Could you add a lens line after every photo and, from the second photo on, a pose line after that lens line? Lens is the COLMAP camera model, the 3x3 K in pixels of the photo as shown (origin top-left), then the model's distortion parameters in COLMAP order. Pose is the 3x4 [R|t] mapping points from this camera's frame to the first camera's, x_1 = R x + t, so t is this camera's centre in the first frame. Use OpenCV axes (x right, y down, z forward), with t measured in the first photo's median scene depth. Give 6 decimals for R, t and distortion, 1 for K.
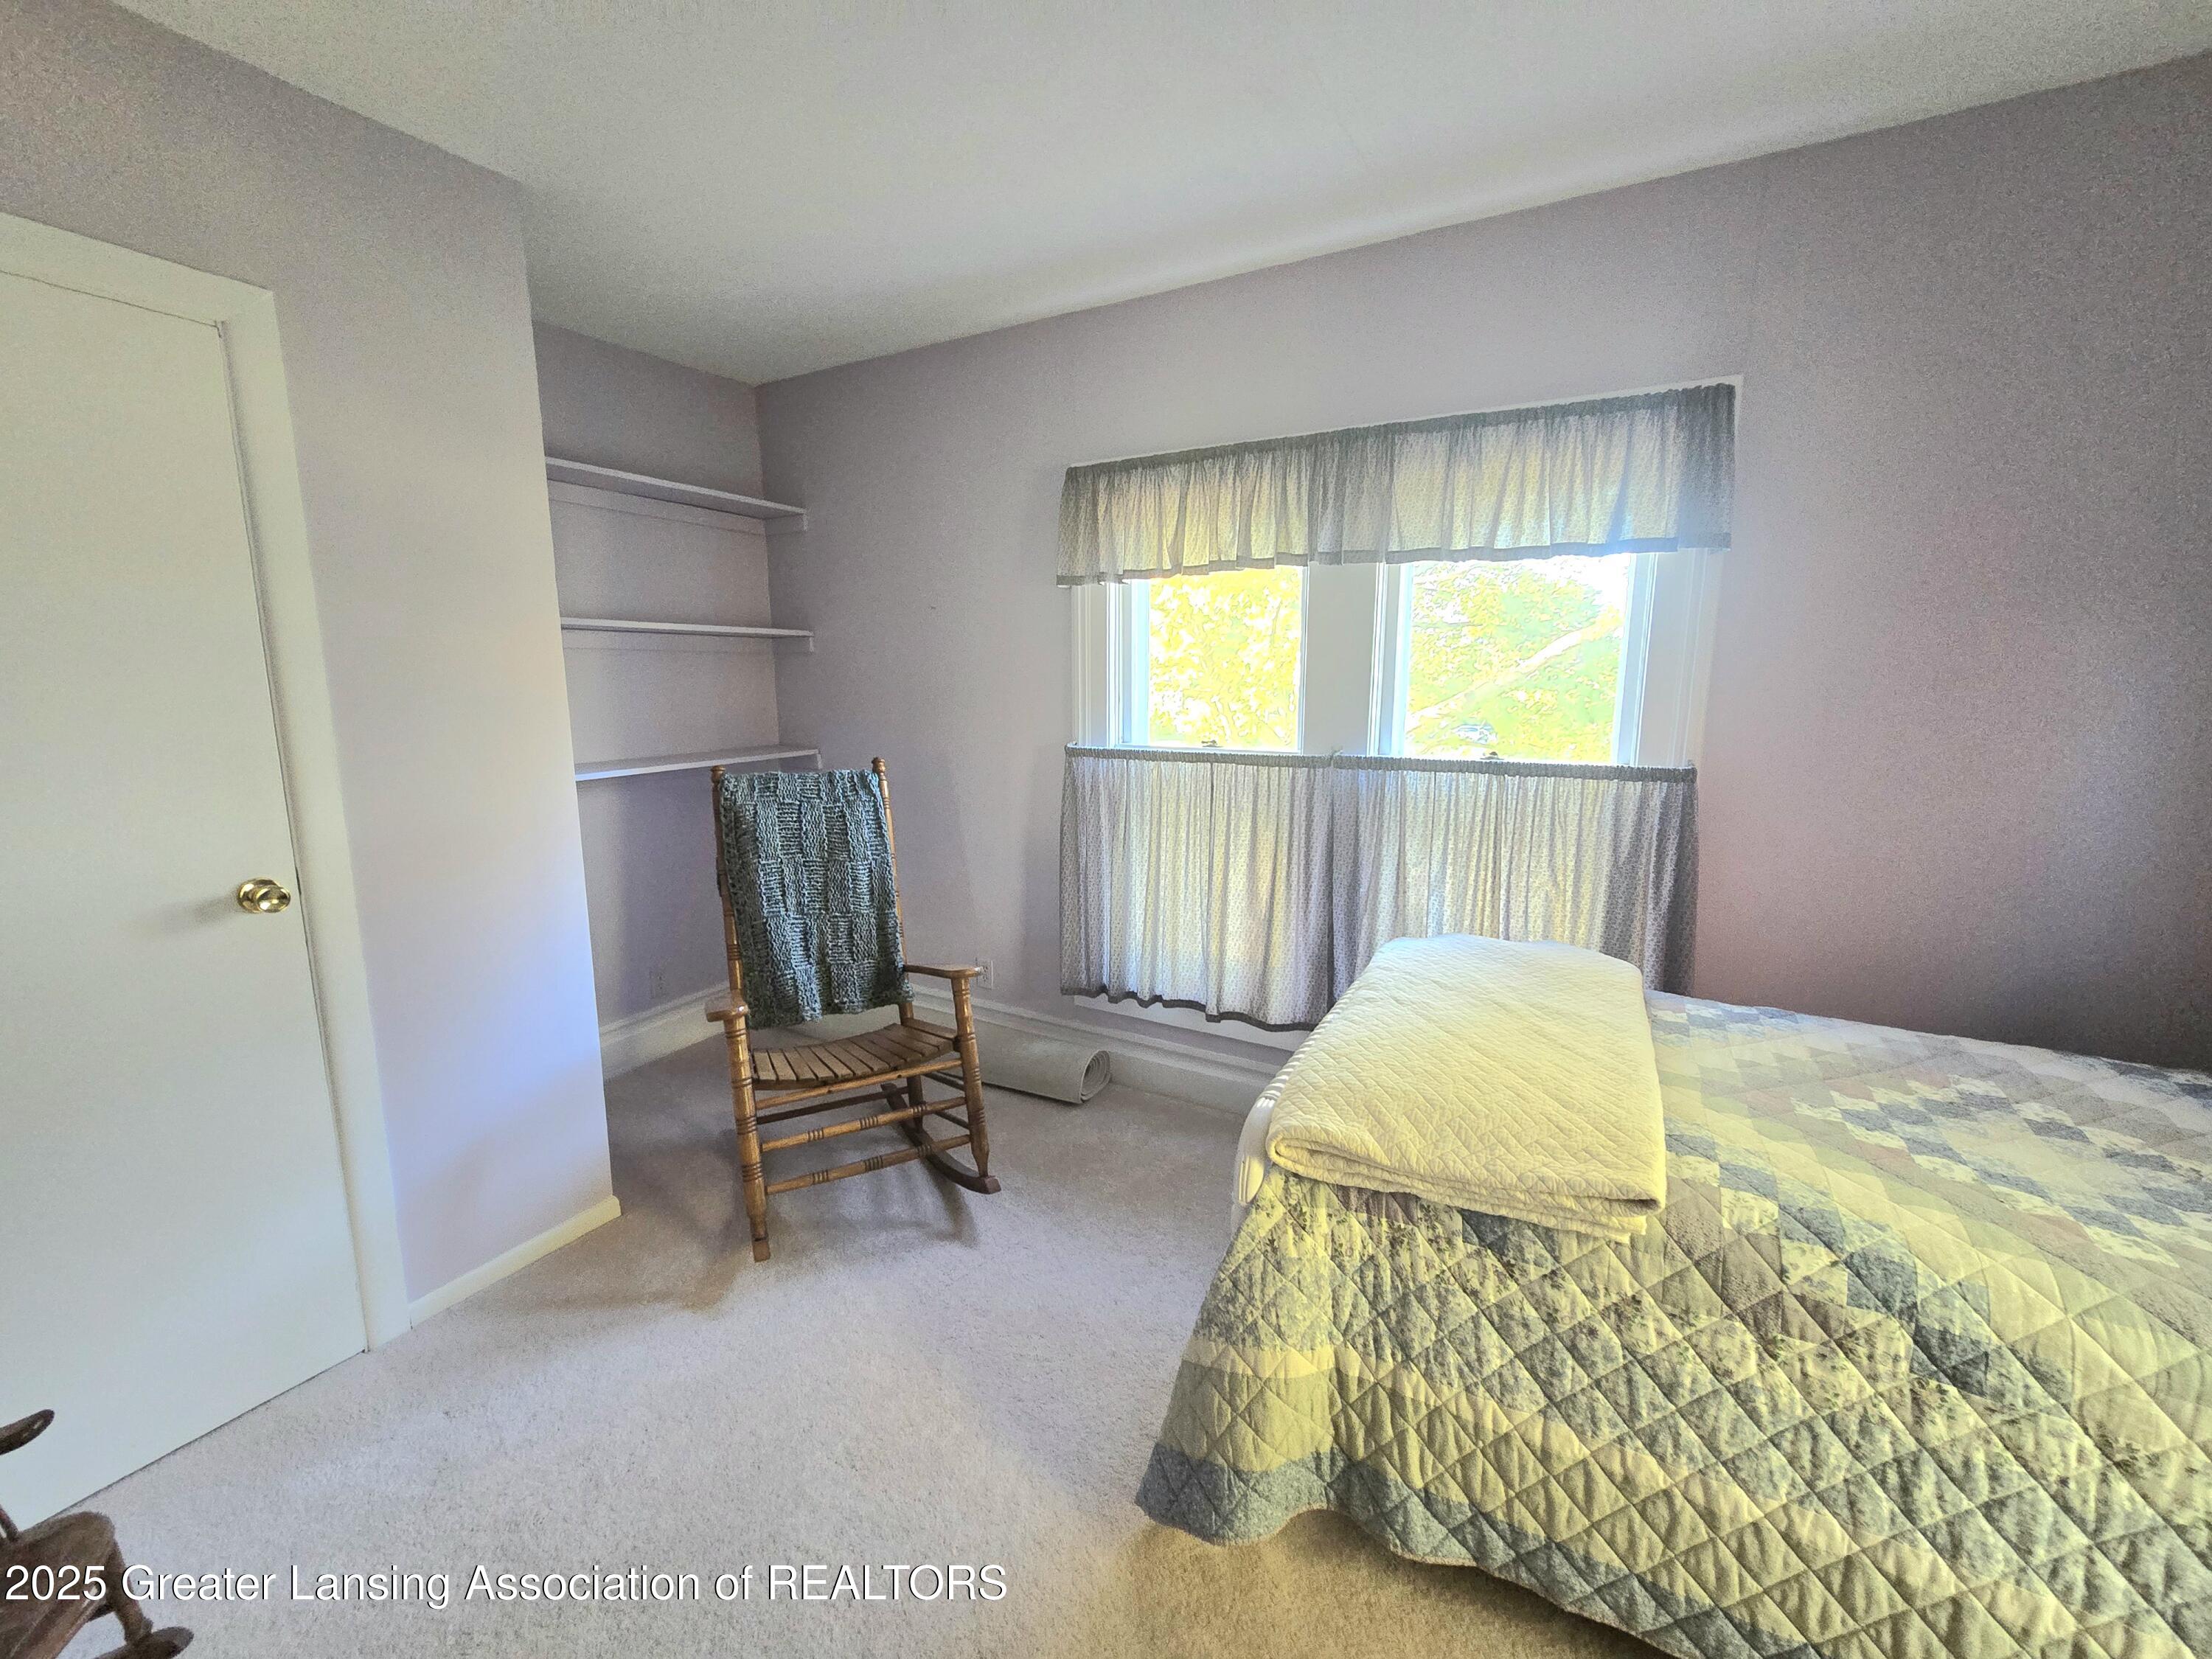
lens RADIAL K [[905.5, 0, 1094.8], [0, 905.5, 839.7], [0, 0, 1]] dist [-0.001398, -0.000148]
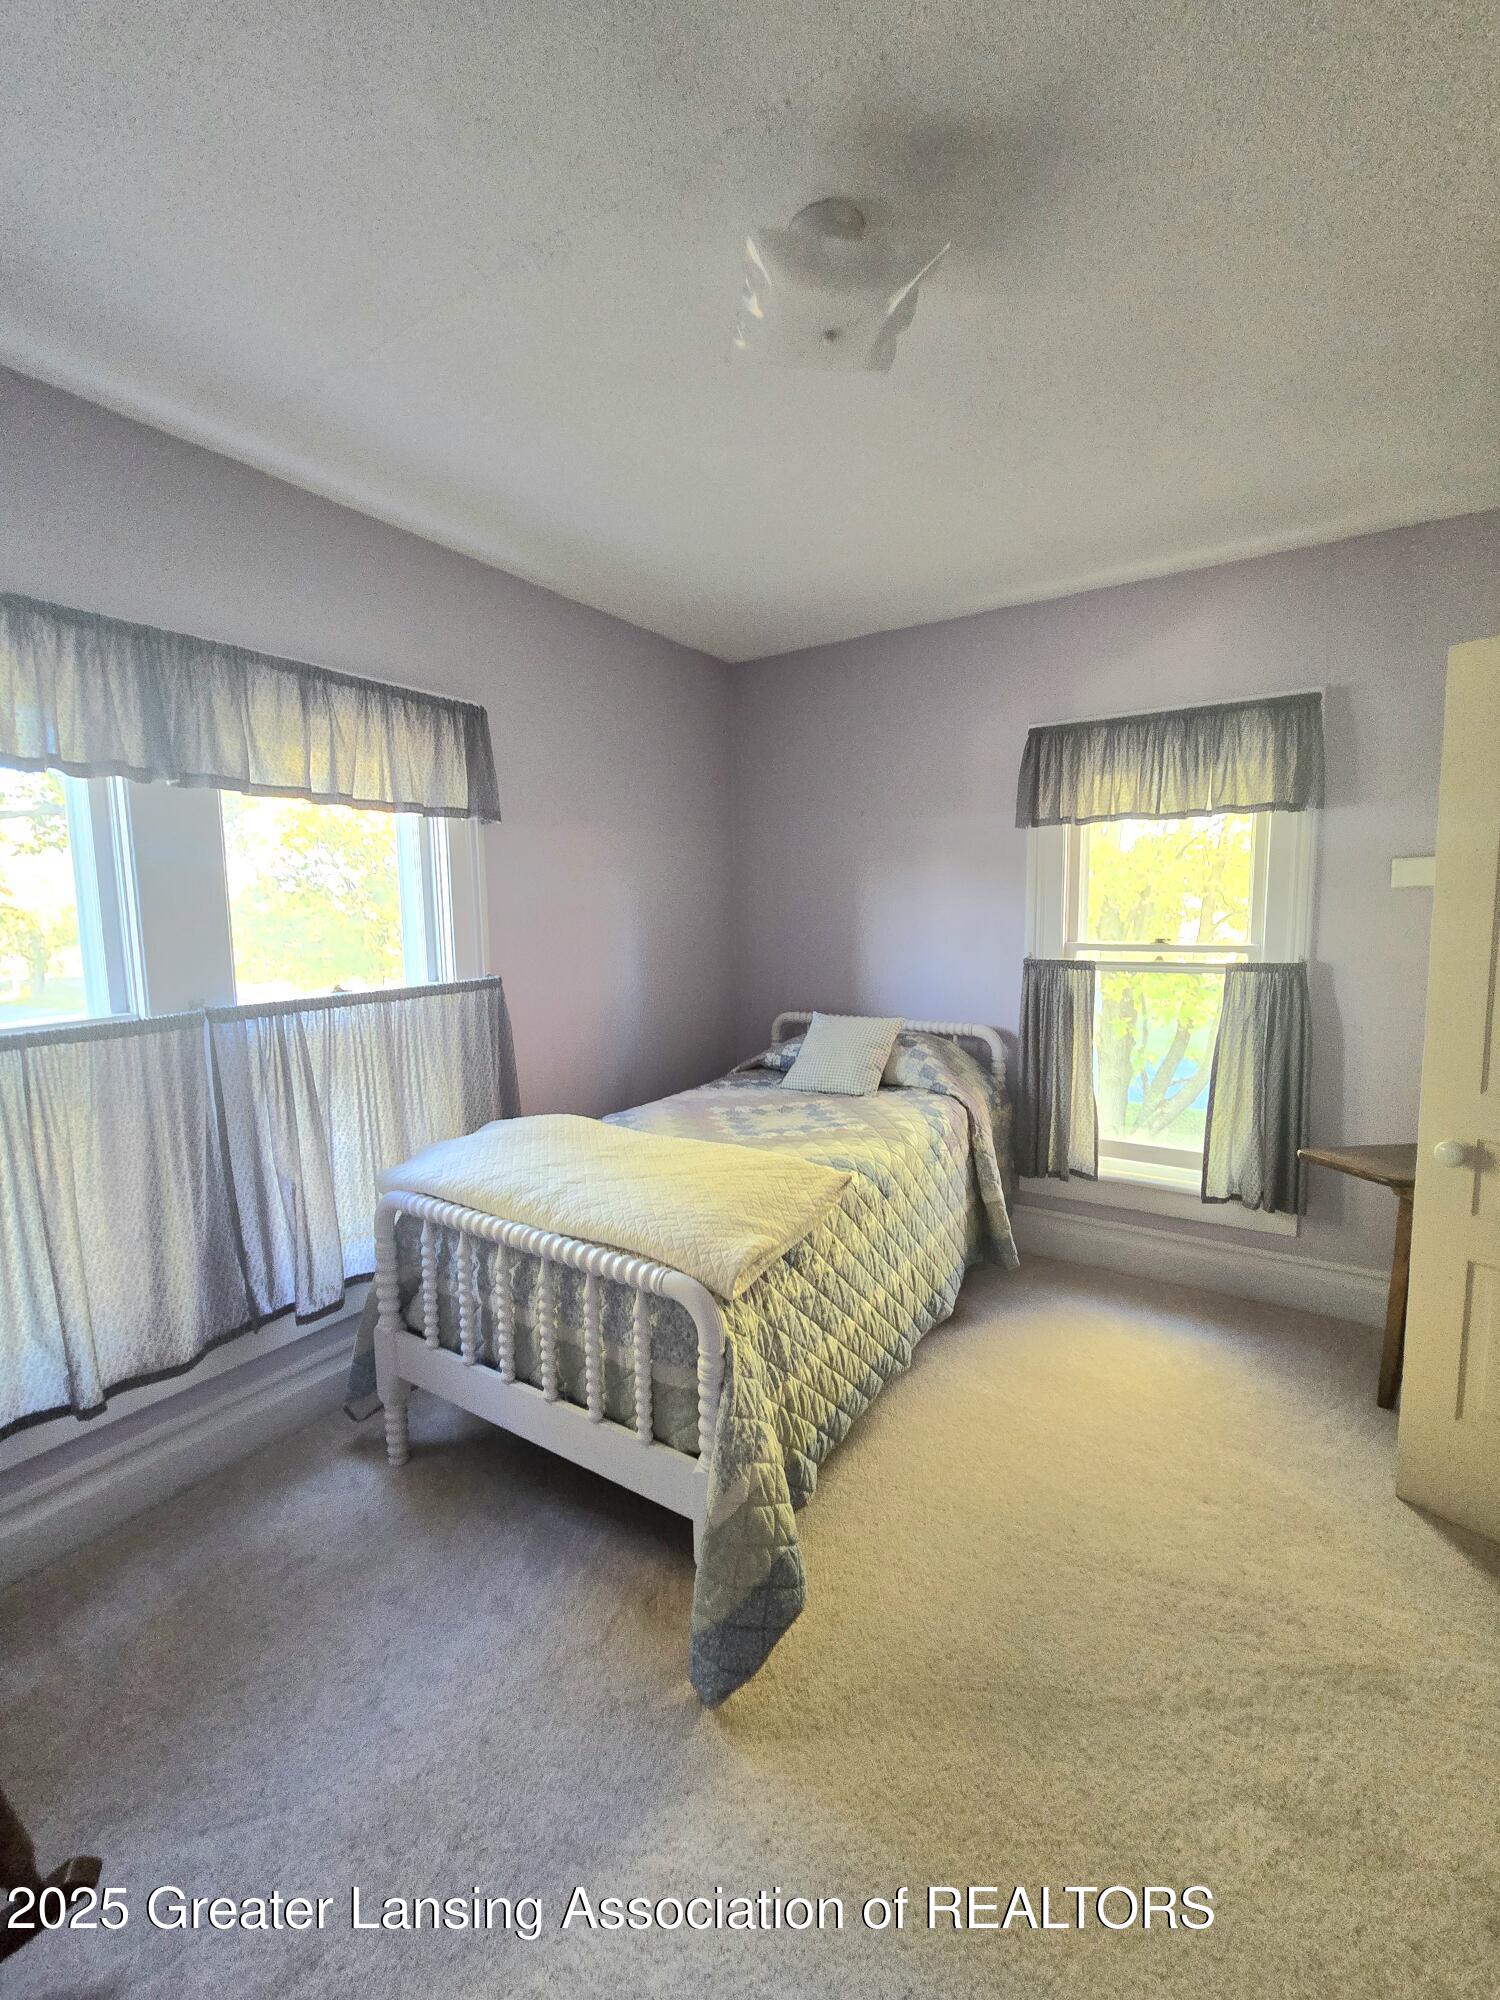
lens RADIAL K [[818.7, 0, 743.5], [0, 818.7, 993.2], [0, 0, 1]] dist [-0.001398, -0.000148]
pose [[0.053366, -0.106972, 0.992829, -0.566136], [0.193344, 0.976538, 0.094824, -0.100002], [-0.979679, 0.186897, 0.072797, 0.542367]]
